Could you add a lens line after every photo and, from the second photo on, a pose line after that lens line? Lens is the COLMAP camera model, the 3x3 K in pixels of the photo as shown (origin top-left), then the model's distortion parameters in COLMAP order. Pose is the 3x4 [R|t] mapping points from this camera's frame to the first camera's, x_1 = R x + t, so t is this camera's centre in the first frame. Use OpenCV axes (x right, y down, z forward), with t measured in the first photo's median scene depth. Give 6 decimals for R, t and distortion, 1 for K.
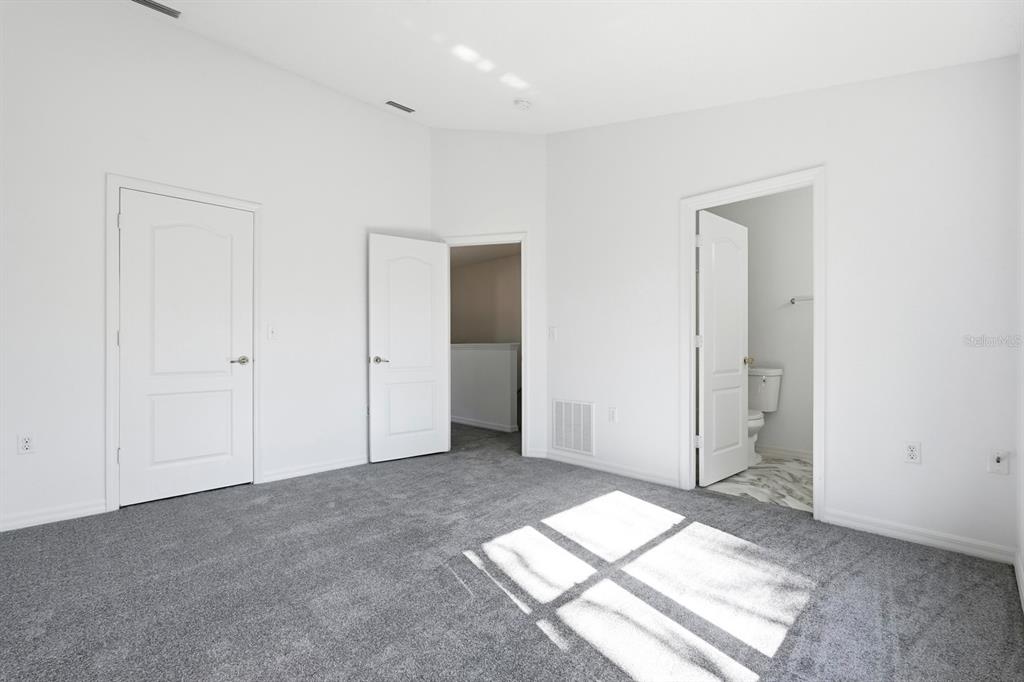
lens RADIAL K [[463.9, 0, 520.5], [0, 463.9, 338.9], [0, 0, 1]] dist [0.001185, -0.000016]
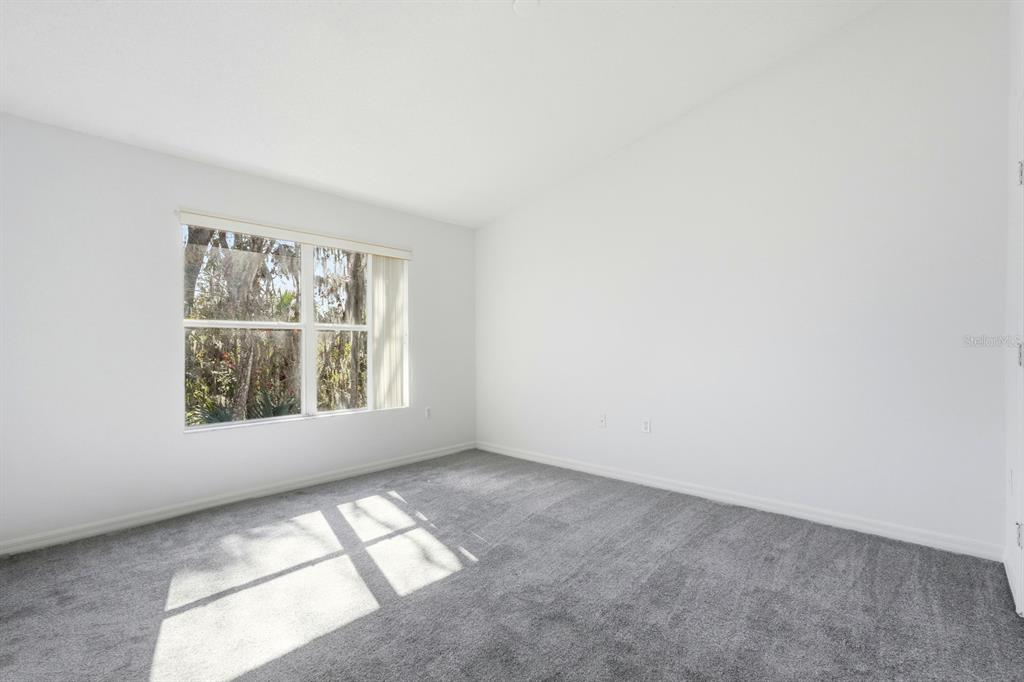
lens RADIAL K [[455.7, 0, 512.1], [0, 455.7, 349.8], [0, 0, 1]] dist [-0.001969, -0.000044]
pose [[-0.999311, 0.012959, -0.034776, -0.170060], [0.013251, 0.999879, -0.008179, 0.000652], [0.034666, -0.008634, -0.999362, 2.072398]]
